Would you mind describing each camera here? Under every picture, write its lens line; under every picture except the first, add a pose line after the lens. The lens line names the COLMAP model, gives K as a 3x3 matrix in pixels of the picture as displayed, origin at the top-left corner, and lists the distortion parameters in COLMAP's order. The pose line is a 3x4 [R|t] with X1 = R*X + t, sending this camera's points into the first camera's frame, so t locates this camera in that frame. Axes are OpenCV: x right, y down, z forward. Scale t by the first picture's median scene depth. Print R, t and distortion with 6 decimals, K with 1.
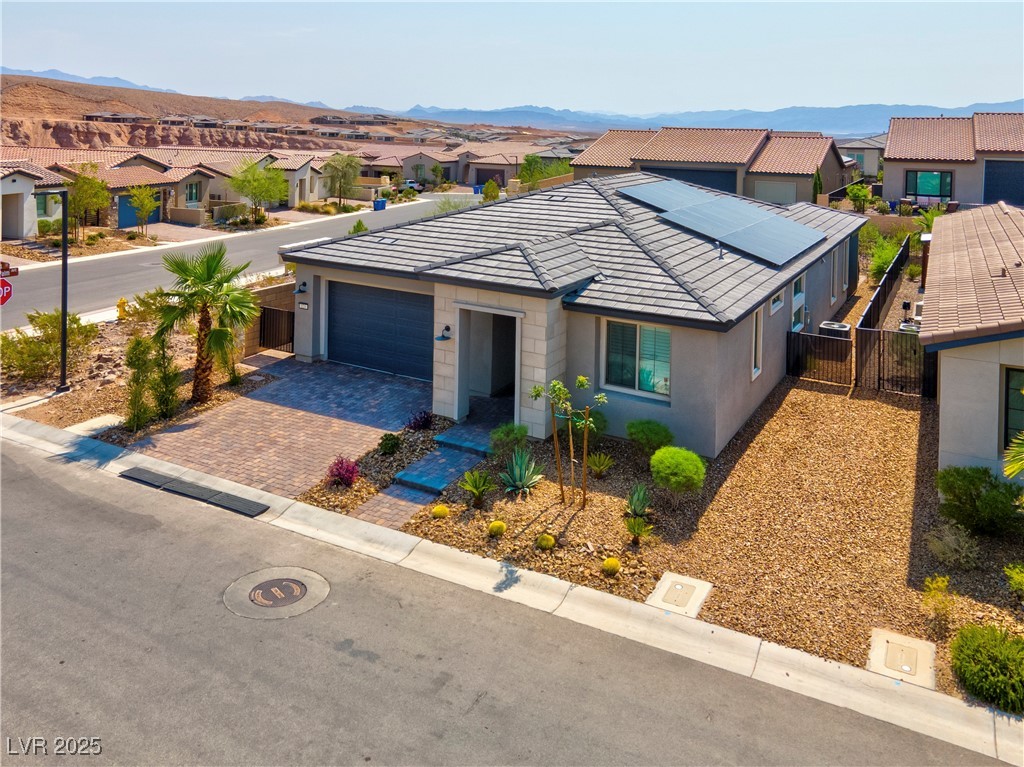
lens RADIAL K [[792.1, 0, 572.9], [0, 792.1, 357.4], [0, 0, 1]] dist [0.027479, -0.004746]
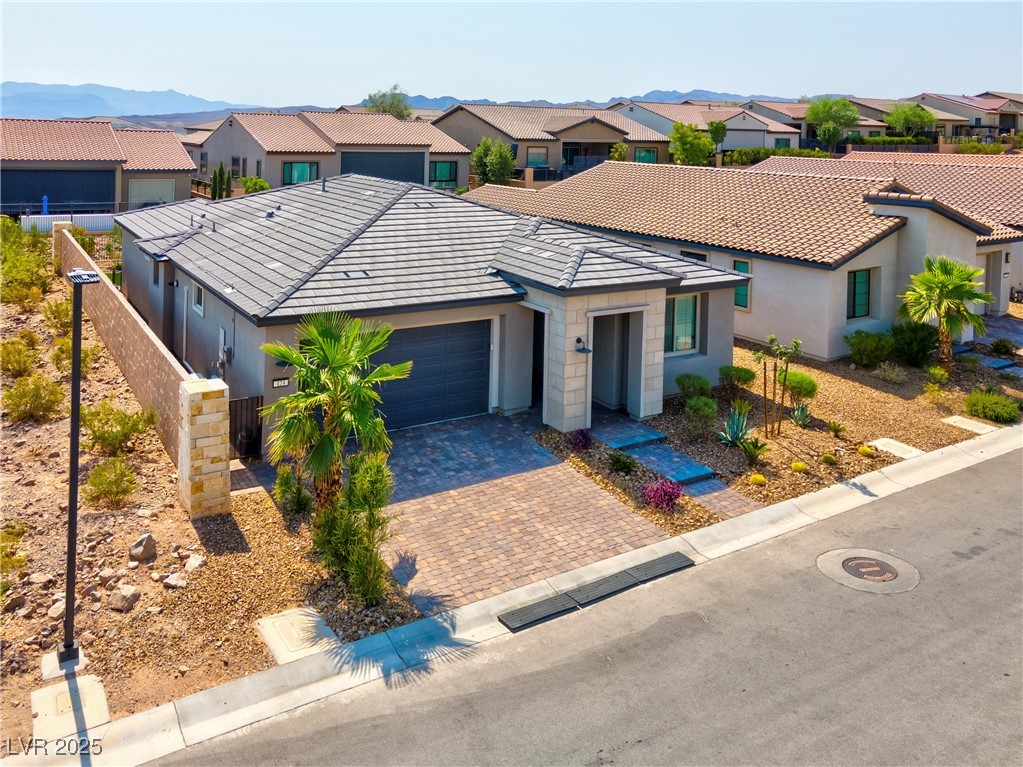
lens RADIAL K [[768.4, 0, 513.0], [0, 768.4, 353.3], [0, 0, 1]] dist [0.016567, 0.005022]
pose [[0.523179, -0.244985, 0.816251, -1.018849], [0.230284, 0.962800, 0.141368, -0.181096], [-0.820520, 0.114009, 0.560133, 0.557036]]
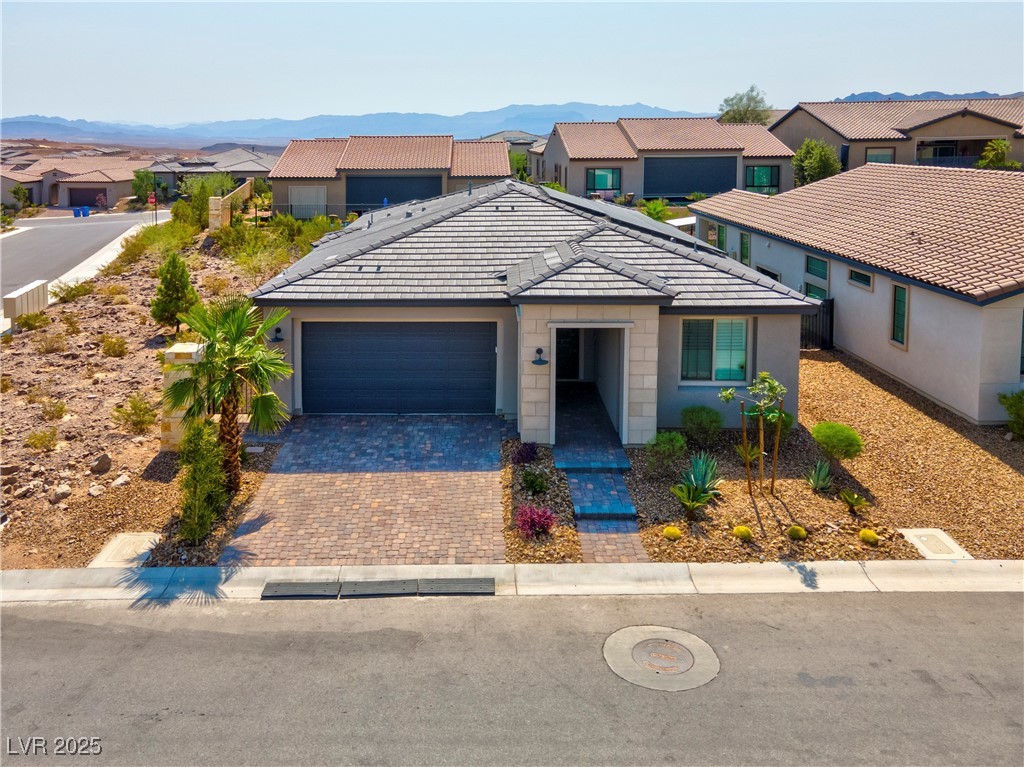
lens RADIAL K [[746.0, 0, 512.0], [0, 746.0, 383.5], [0, 0, 1]] dist [0.018357, 0.031309]
pose [[0.884834, -0.171073, 0.433362, -0.602735], [0.154499, 0.985256, 0.073484, -0.071784], [-0.439544, 0.001933, 0.898219, 0.221869]]
